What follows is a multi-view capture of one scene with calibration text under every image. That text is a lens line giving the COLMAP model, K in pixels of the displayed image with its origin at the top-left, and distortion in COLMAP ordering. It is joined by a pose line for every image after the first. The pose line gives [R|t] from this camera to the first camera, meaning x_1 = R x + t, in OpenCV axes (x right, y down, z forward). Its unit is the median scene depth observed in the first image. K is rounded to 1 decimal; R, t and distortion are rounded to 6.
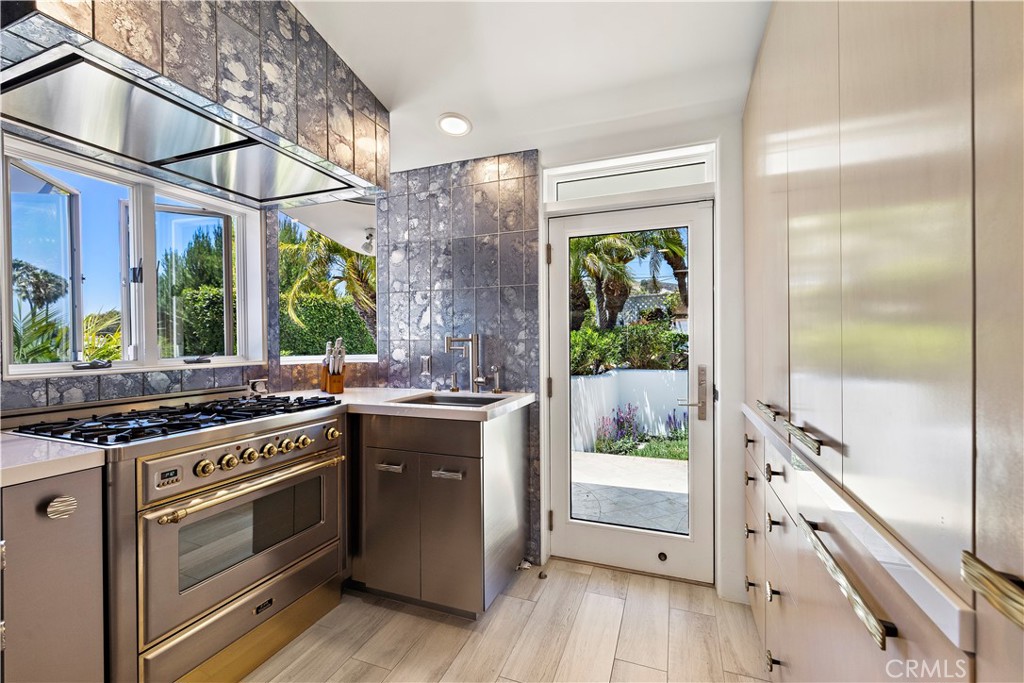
lens RADIAL K [[437.4, 0, 509.2], [0, 437.4, 343.9], [0, 0, 1]] dist [0.003505, -0.000519]
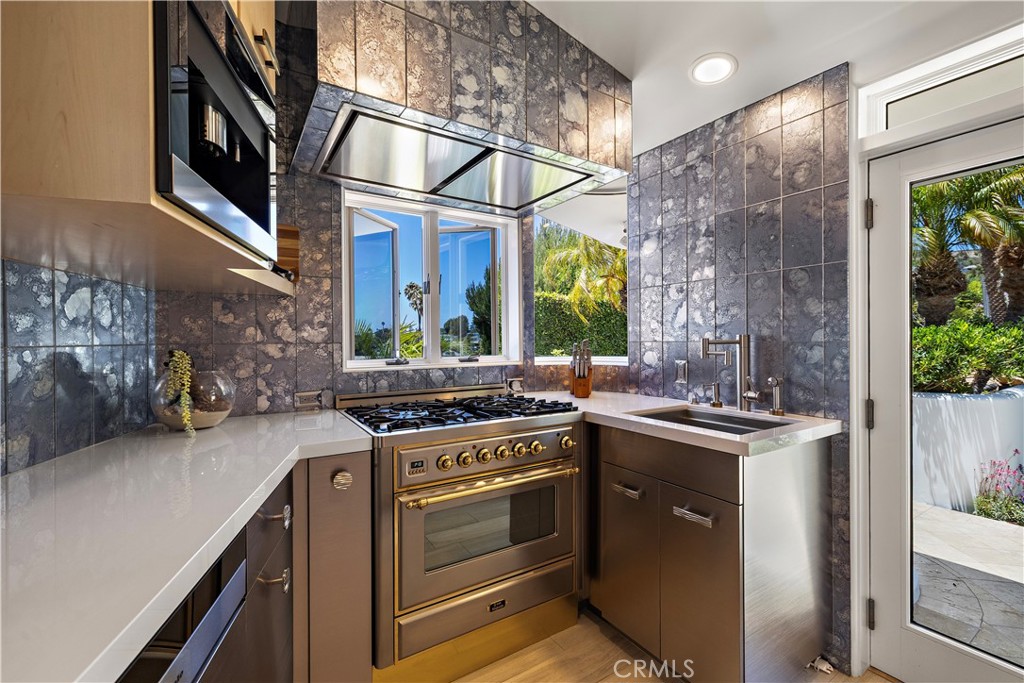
lens RADIAL K [[437.4, 0, 516.2], [0, 437.4, 340.9], [0, 0, 1]] dist [0.003505, -0.000519]
pose [[0.809663, 0.003363, -0.586885, 0.051470], [-0.002475, 0.999994, 0.002315, -0.012817], [0.586890, -0.000421, 0.809667, 0.152908]]
